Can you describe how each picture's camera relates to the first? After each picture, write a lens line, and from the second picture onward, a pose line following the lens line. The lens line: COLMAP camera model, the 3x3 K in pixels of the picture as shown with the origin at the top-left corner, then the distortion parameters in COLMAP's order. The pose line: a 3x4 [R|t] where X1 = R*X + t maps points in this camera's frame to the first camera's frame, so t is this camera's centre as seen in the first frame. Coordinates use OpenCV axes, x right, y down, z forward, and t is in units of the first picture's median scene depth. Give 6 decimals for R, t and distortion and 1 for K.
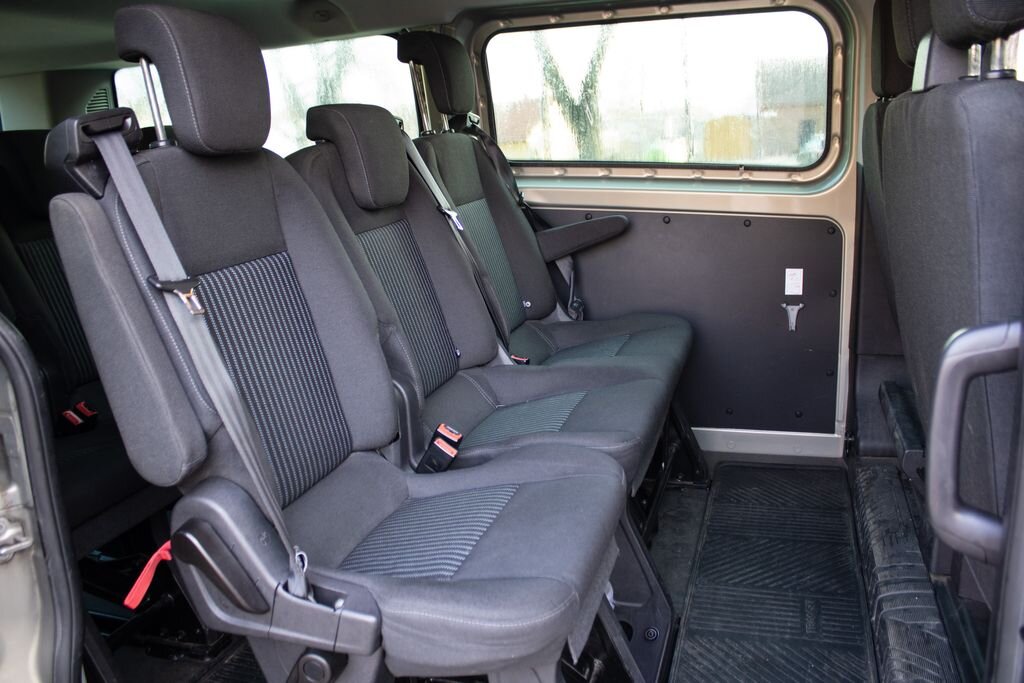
lens RADIAL K [[849.7, 0, 512.0], [0, 849.7, 341.5], [0, 0, 1]] dist [-0.163402, 0.154673]
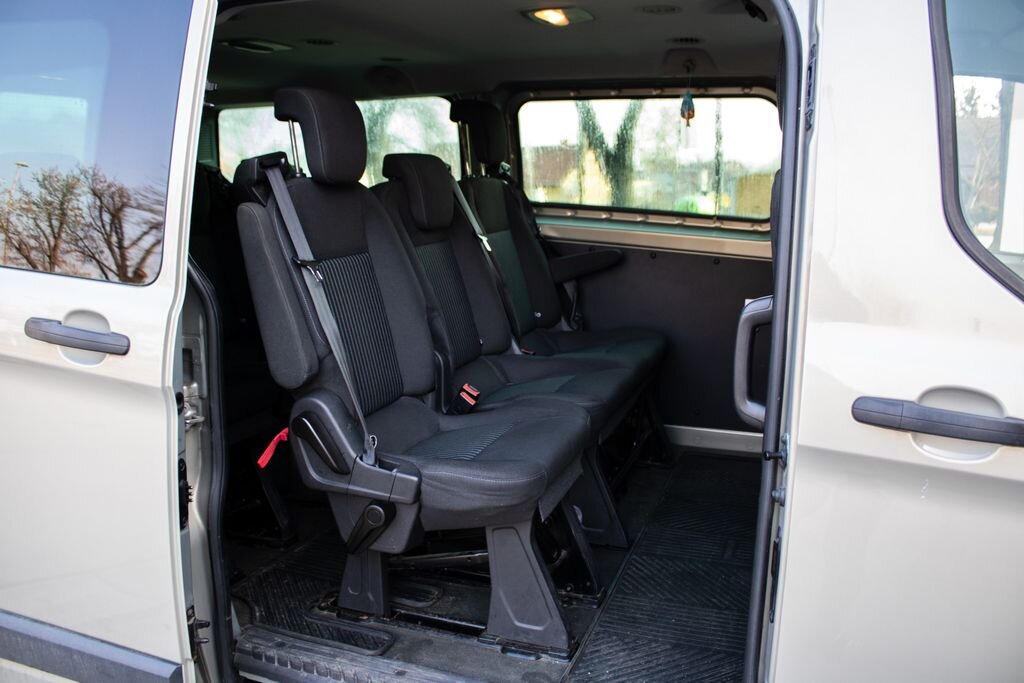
lens RADIAL K [[849.7, 0, 512.0], [0, 849.7, 341.5], [0, 0, 1]] dist [-0.163402, 0.154673]
pose [[0.997548, 0.062695, -0.031105, 0.032958], [-0.064151, 0.996774, -0.048226, 0.092459], [0.027981, 0.050103, 0.998352, -0.412067]]
